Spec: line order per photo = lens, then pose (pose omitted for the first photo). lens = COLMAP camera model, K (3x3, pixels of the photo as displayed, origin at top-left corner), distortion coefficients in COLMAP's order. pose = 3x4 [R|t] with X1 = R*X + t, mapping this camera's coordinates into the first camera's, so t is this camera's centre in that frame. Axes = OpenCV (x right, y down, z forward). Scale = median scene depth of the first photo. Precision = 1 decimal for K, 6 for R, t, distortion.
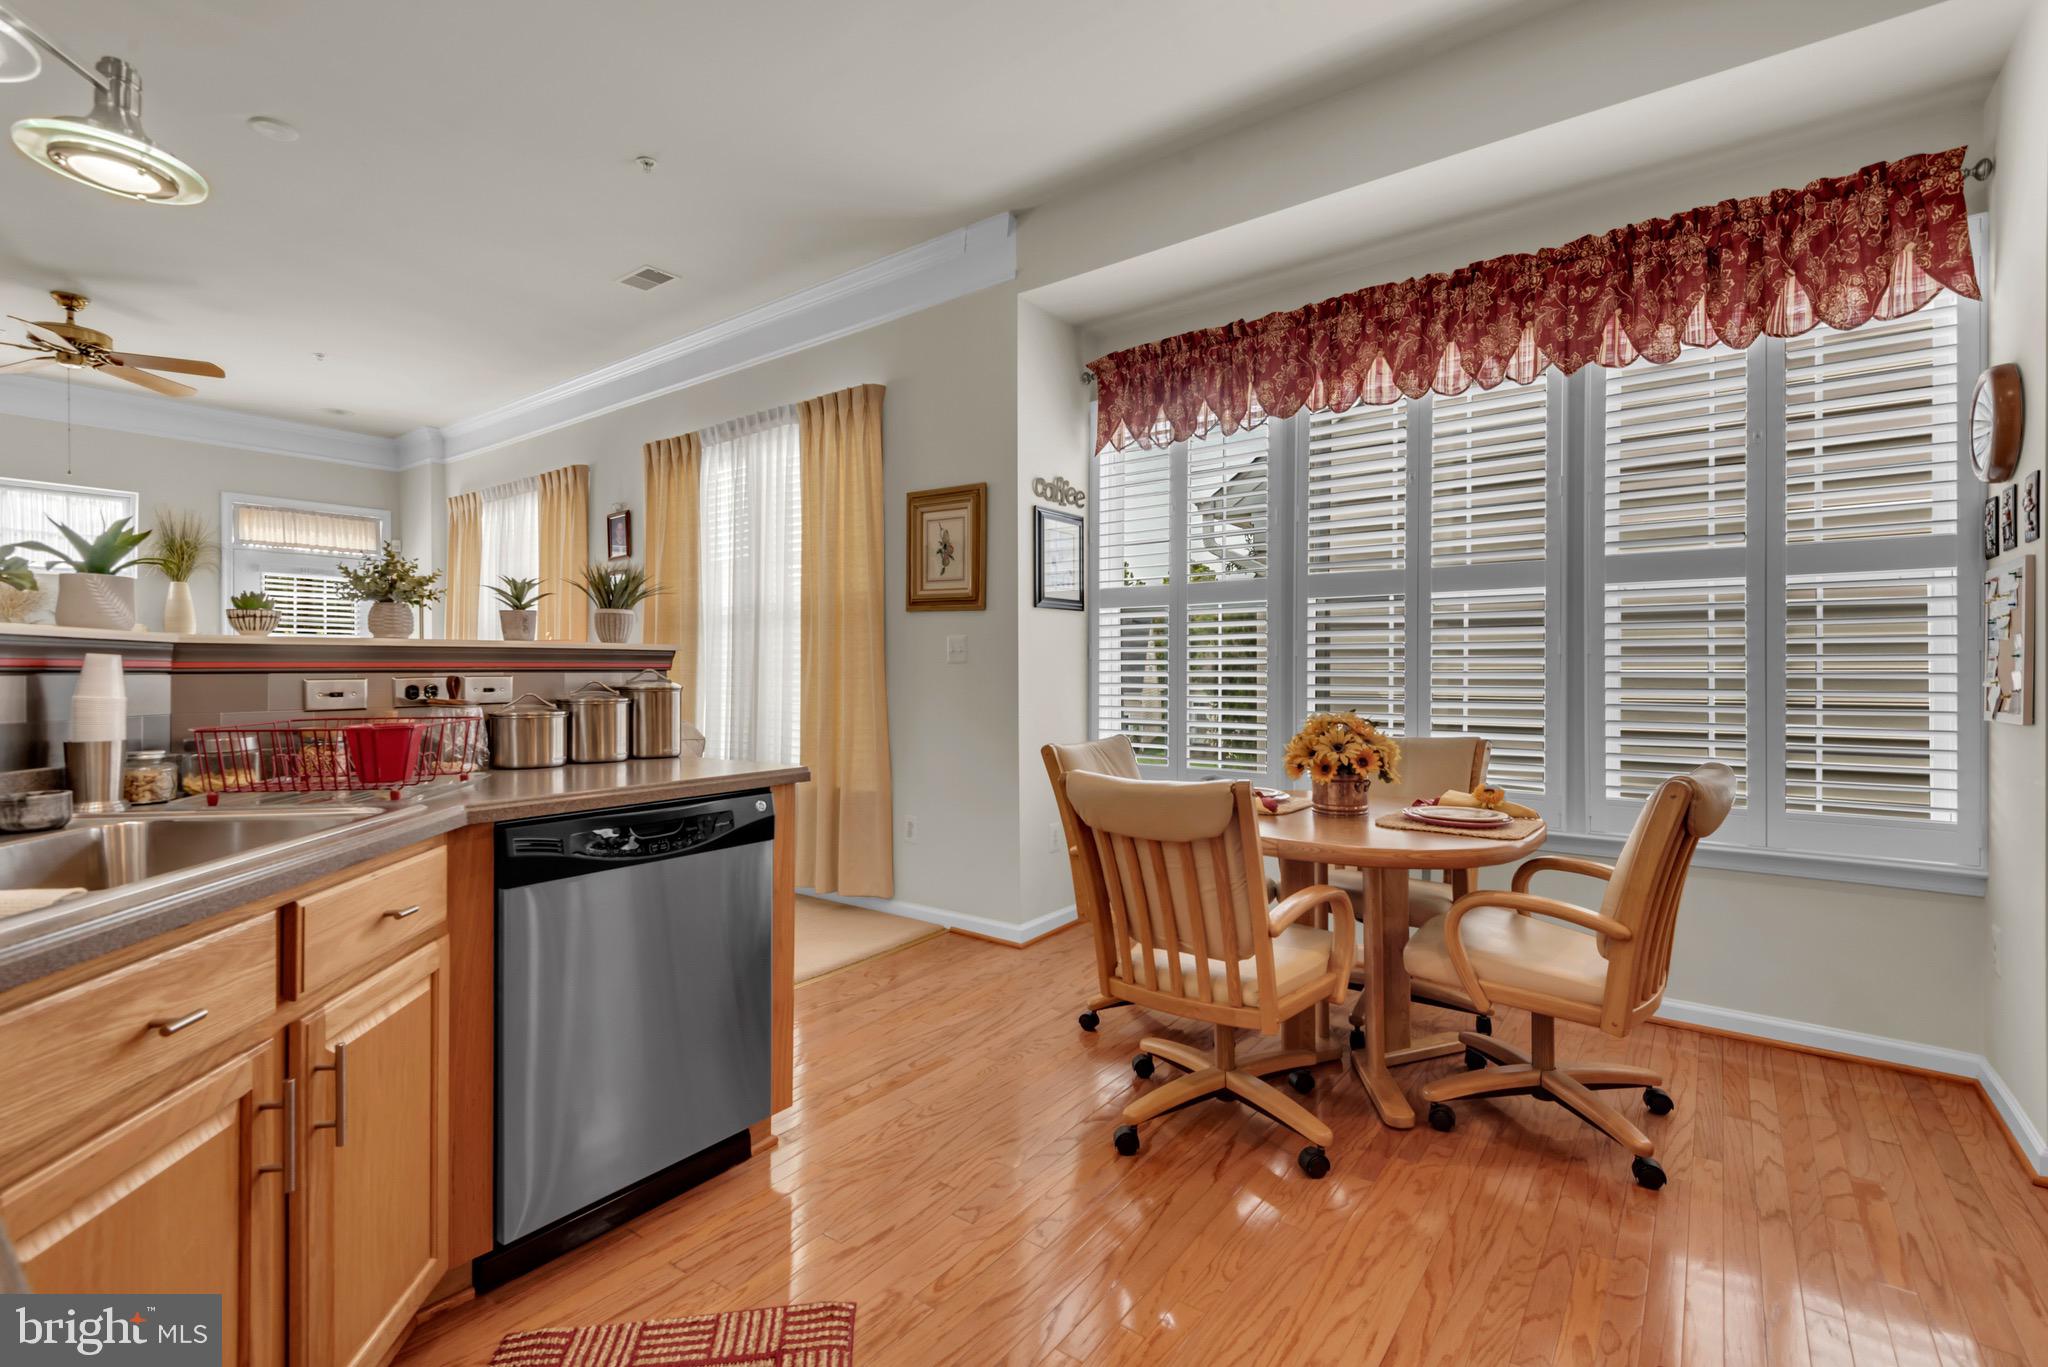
lens RADIAL K [[926.5, 0, 1014.2], [0, 926.5, 674.3], [0, 0, 1]] dist [0.037936, -0.020853]
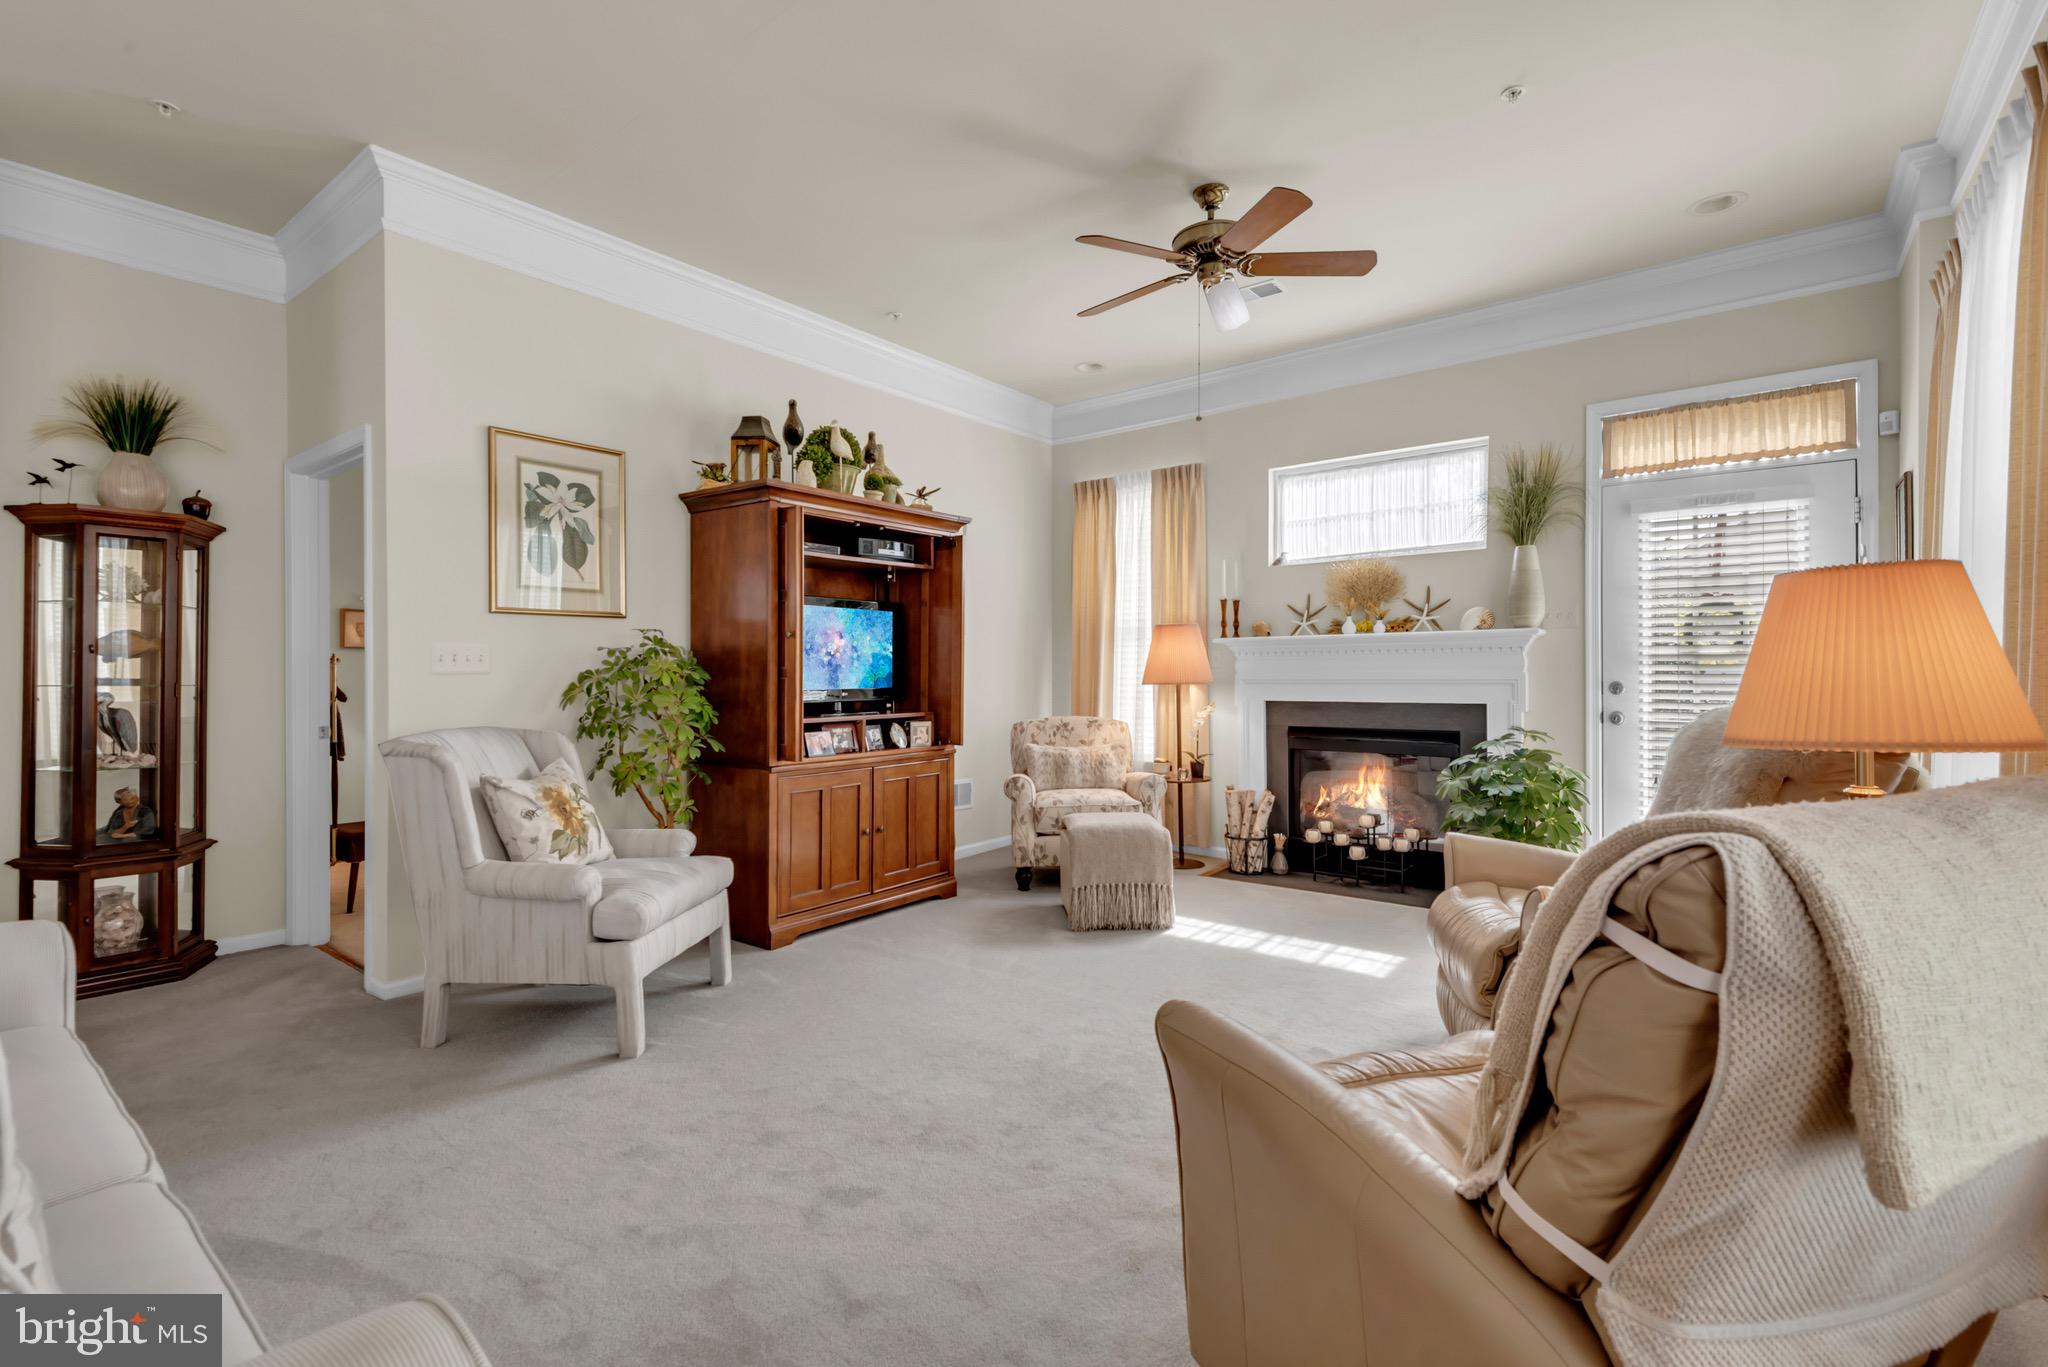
lens RADIAL K [[916.0, 0, 1016.7], [0, 916.0, 673.9], [0, 0, 1]] dist [0.001213, -0.000300]
pose [[-0.013080, 0.004387, -0.999905, -0.310012], [0.004483, 0.999981, 0.004329, -0.006776], [0.999904, -0.004426, -0.013100, 1.099515]]
